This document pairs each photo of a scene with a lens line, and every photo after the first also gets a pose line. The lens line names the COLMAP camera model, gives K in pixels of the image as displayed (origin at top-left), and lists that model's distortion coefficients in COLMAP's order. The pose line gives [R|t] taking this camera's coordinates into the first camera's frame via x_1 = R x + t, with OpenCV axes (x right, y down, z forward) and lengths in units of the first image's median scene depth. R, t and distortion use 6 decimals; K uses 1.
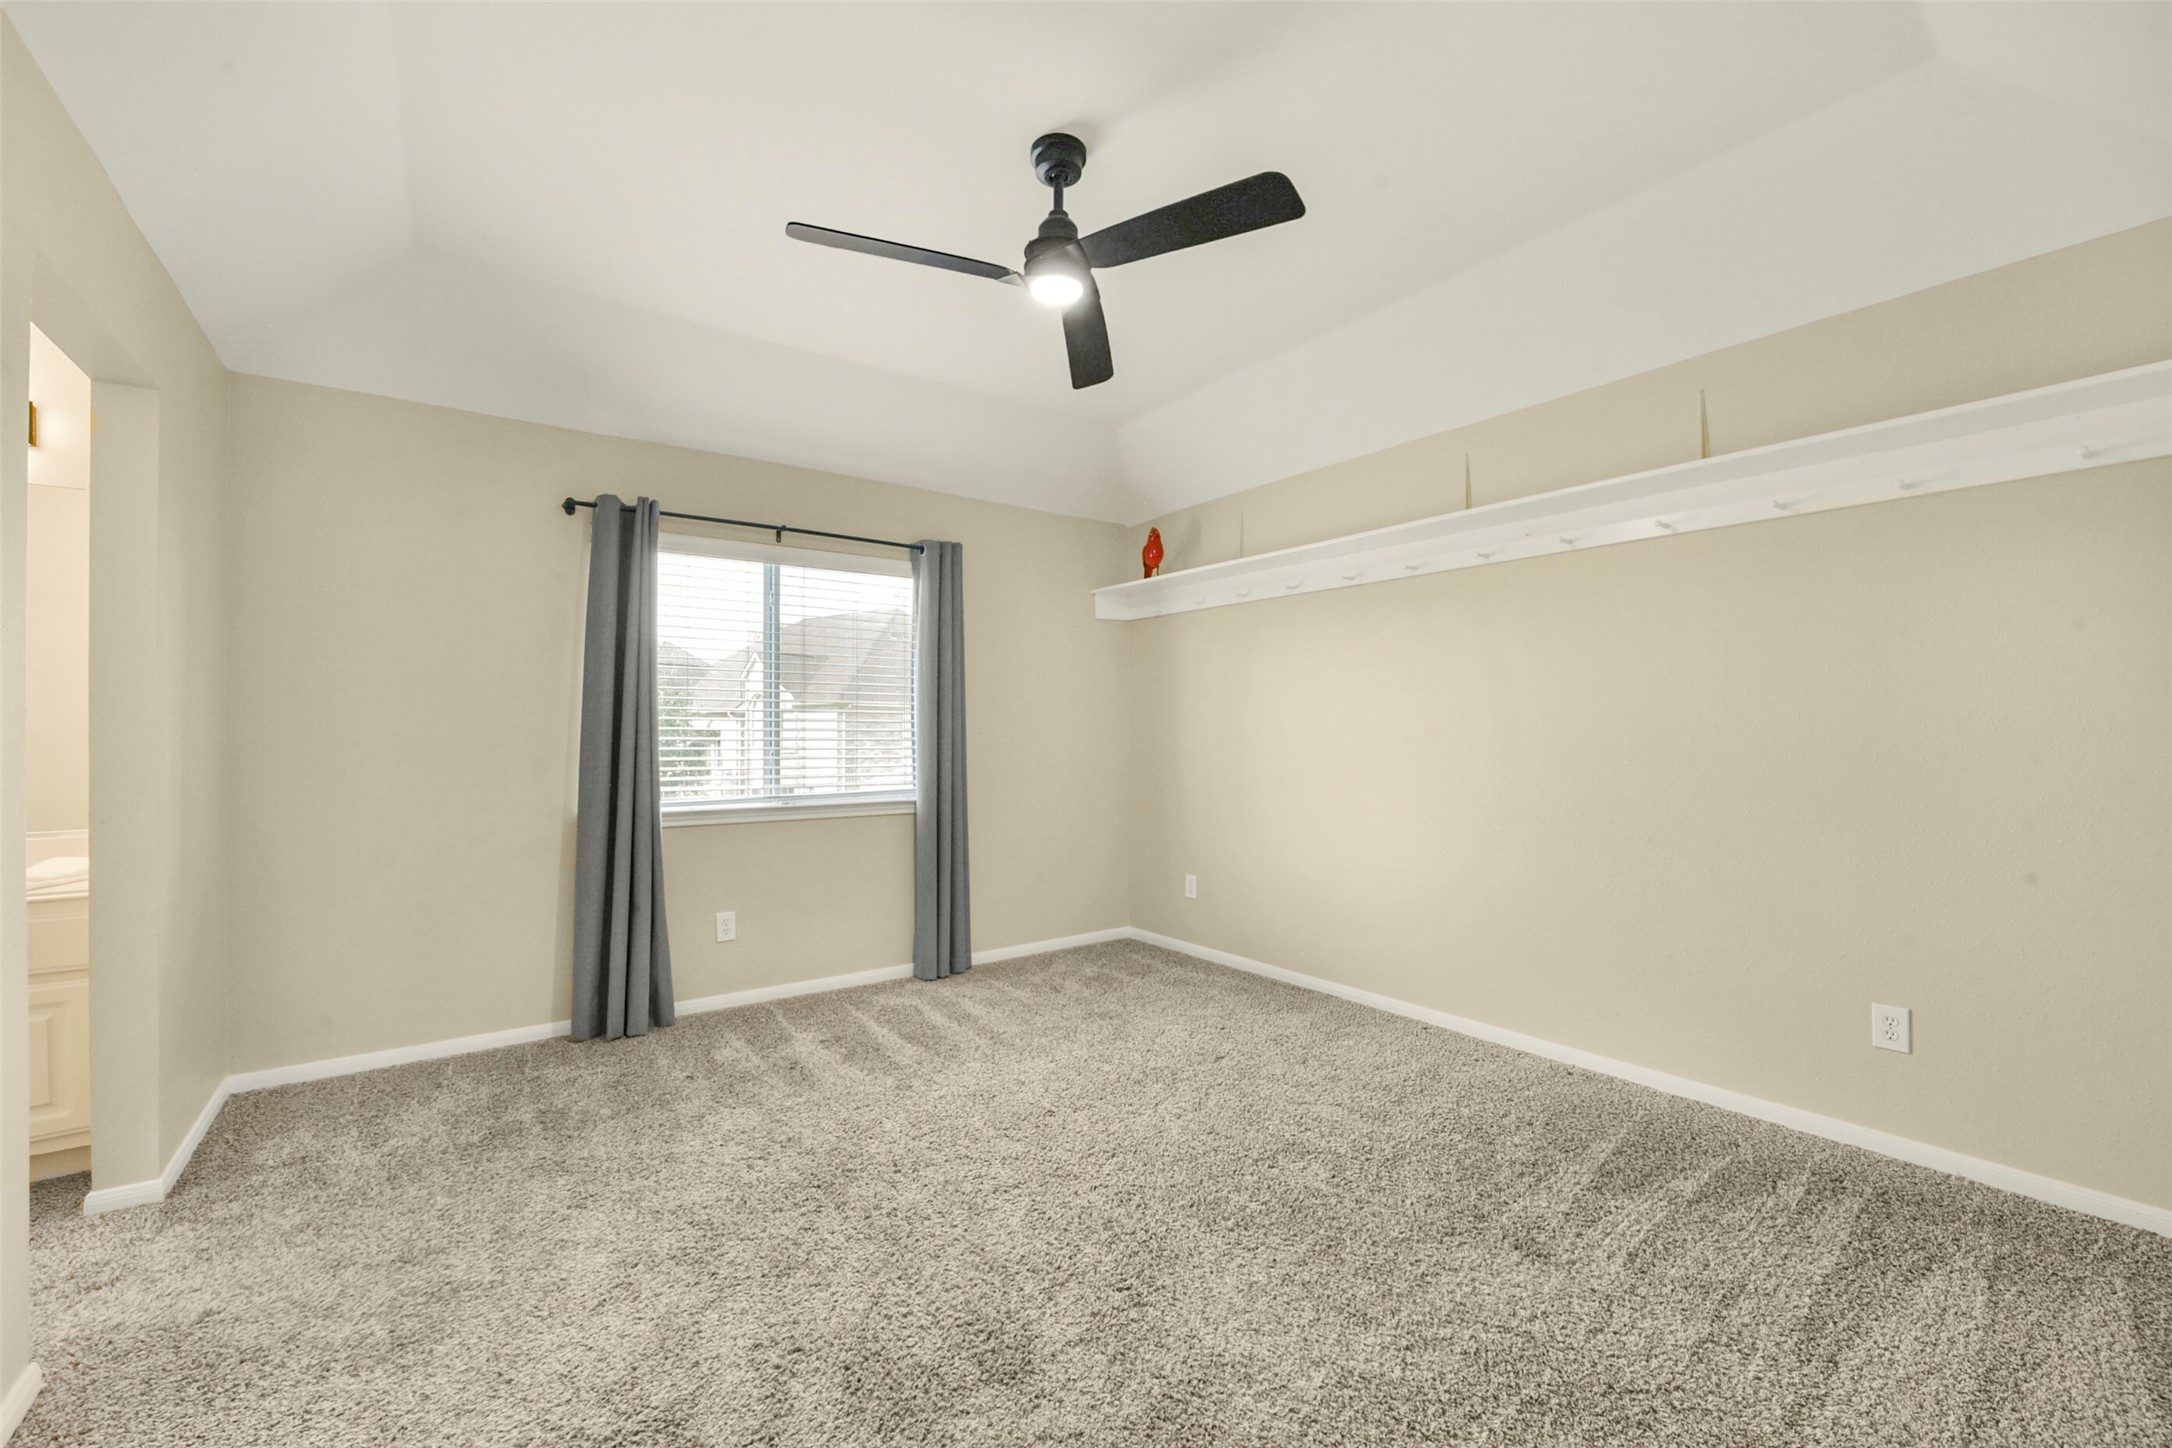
lens RADIAL K [[857.3, 0, 1090.7], [0, 857.3, 722.1], [0, 0, 1]] dist [-0.040935, 0.009374]
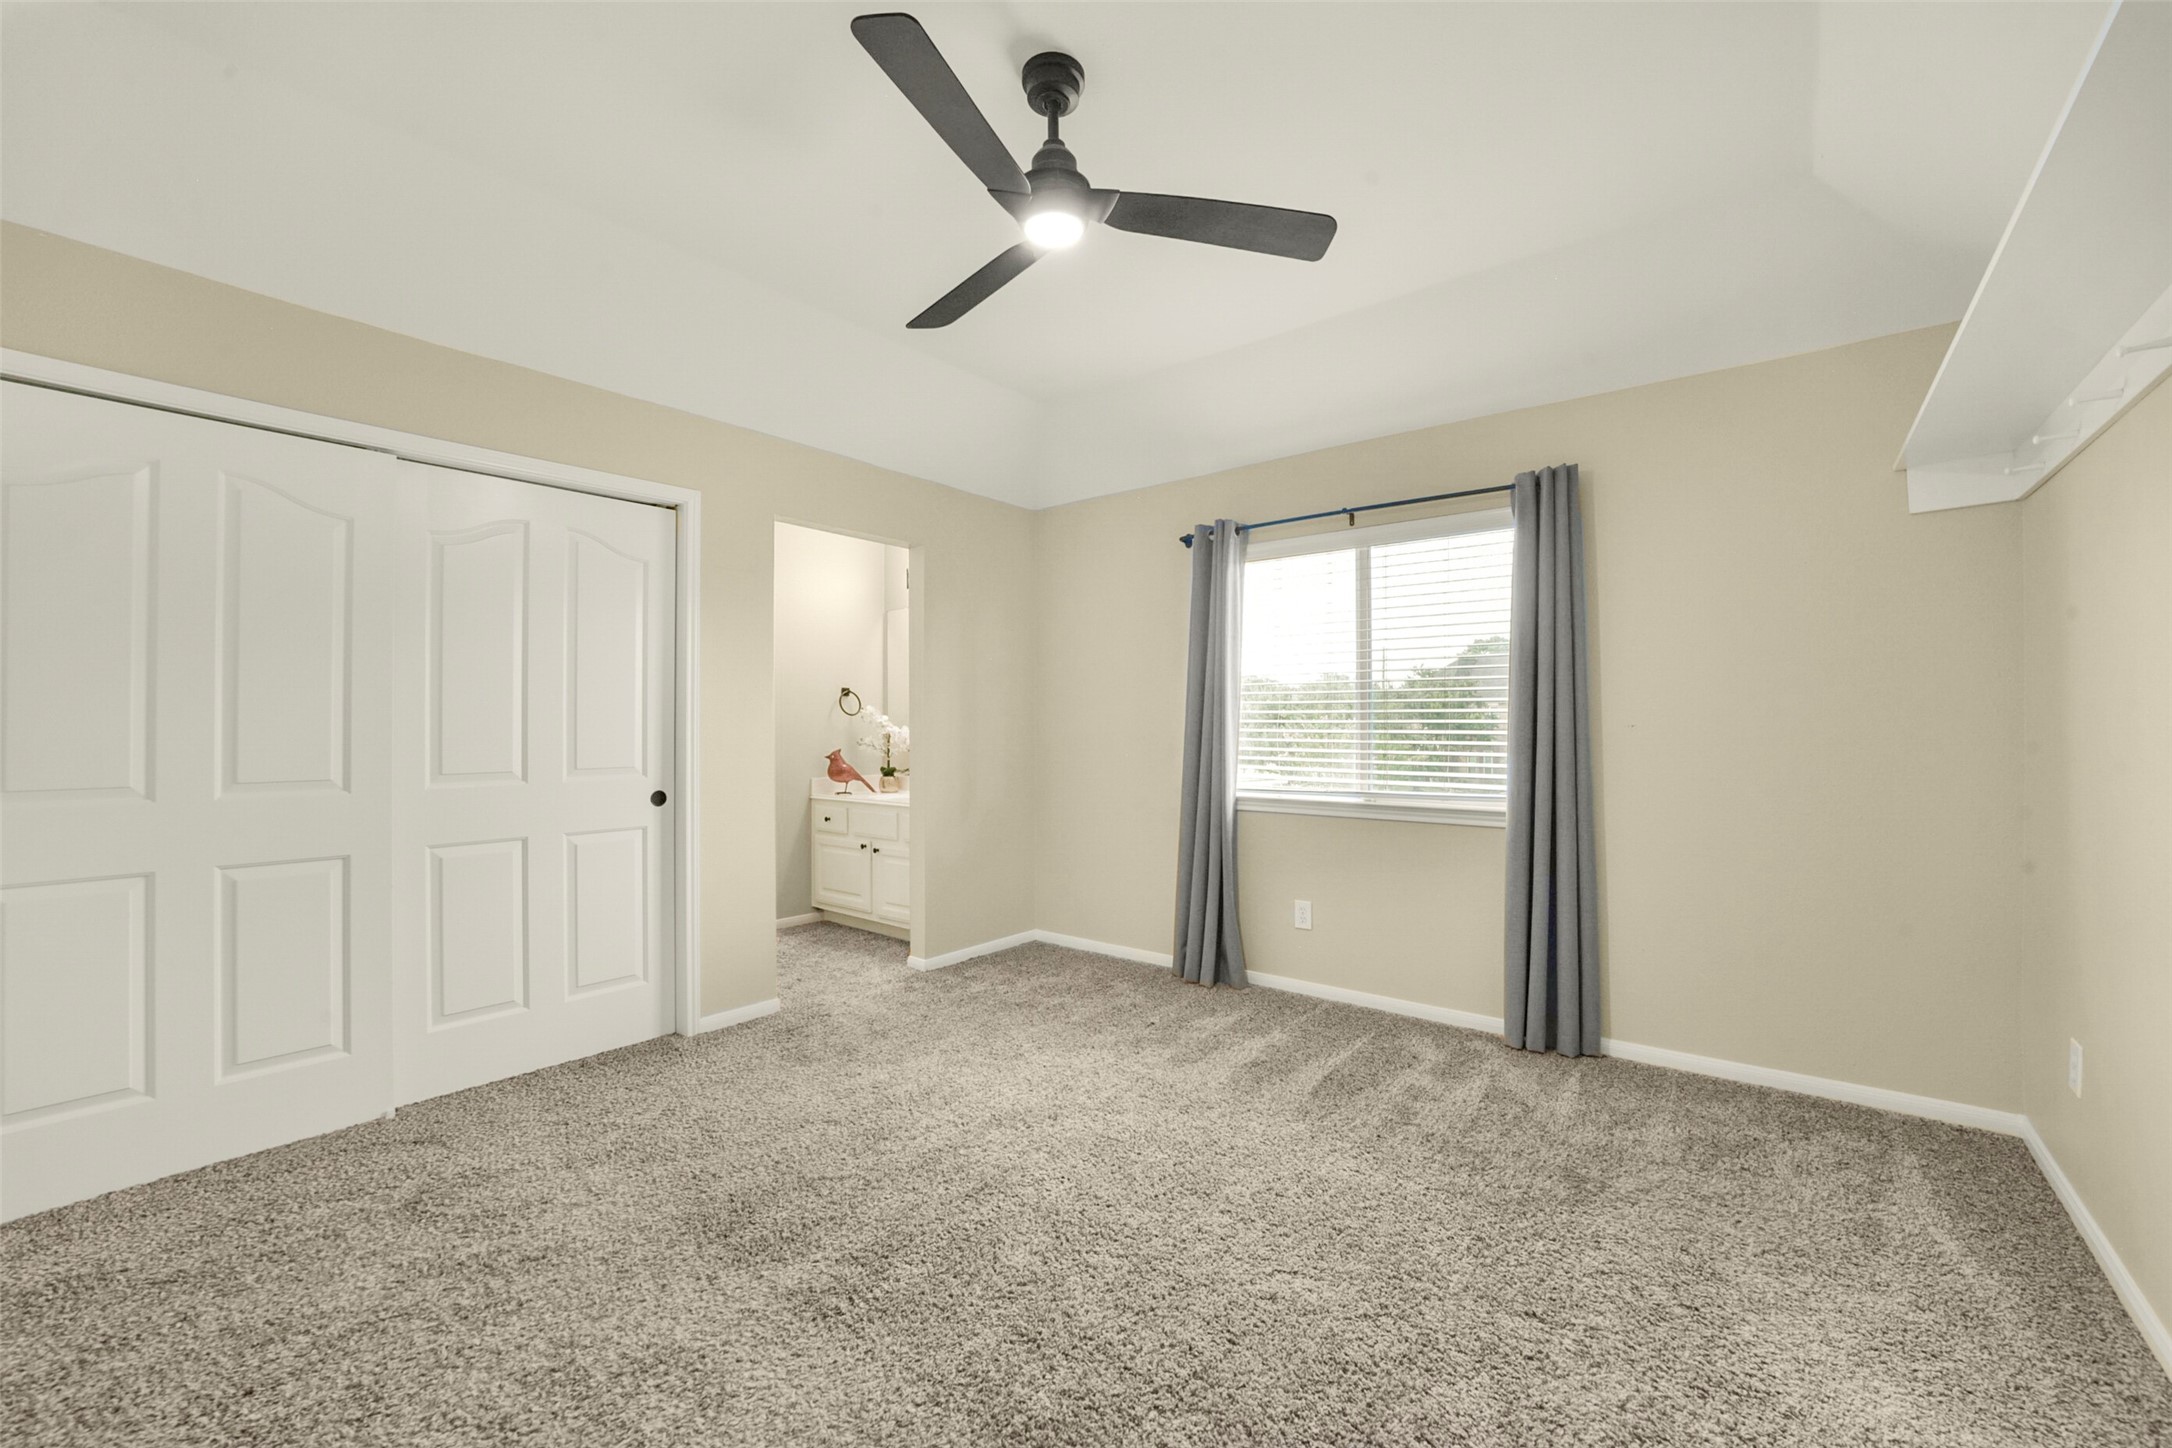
lens RADIAL K [[857.3, 0, 1090.7], [0, 857.3, 722.1], [0, 0, 1]] dist [-0.040935, 0.009374]
pose [[0.265467, 0.000136, -0.964120, 0.493784], [0.013024, 0.999908, 0.003727, 0.001220], [0.964032, -0.013546, 0.265441, 0.481049]]
